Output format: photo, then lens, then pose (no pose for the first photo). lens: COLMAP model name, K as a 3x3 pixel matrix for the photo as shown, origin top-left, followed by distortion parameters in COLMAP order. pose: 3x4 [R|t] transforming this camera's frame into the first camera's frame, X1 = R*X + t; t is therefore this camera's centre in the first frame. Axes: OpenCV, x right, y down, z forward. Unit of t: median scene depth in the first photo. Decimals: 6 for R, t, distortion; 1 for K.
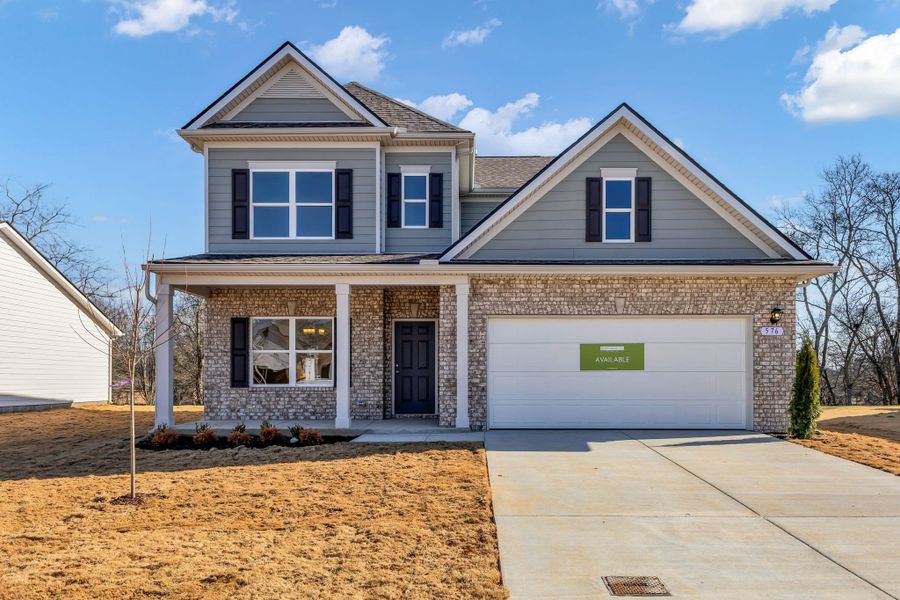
lens RADIAL K [[648.1, 0, 452.8], [0, 648.1, 379.2], [0, 0, 1]] dist [0.005081, 0.002016]
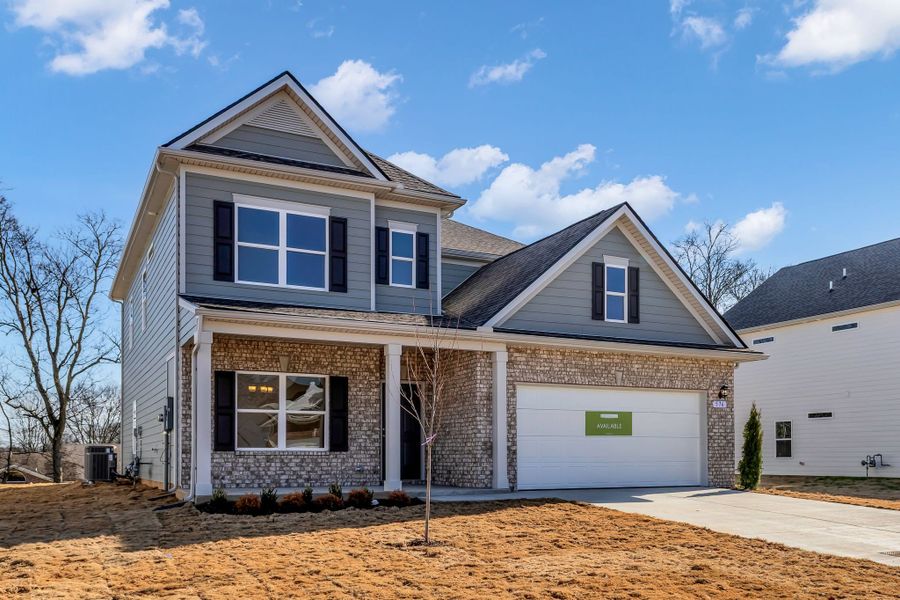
lens RADIAL K [[826.2, 0, 451.8], [0, 826.2, 444.4], [0, 0, 1]] dist [0.001142, -0.003533]
pose [[0.889814, 0.005606, 0.456289, -0.642067], [-0.000524, 0.999936, -0.011262, 0.018009], [-0.456323, 0.009782, 0.889760, -0.145762]]
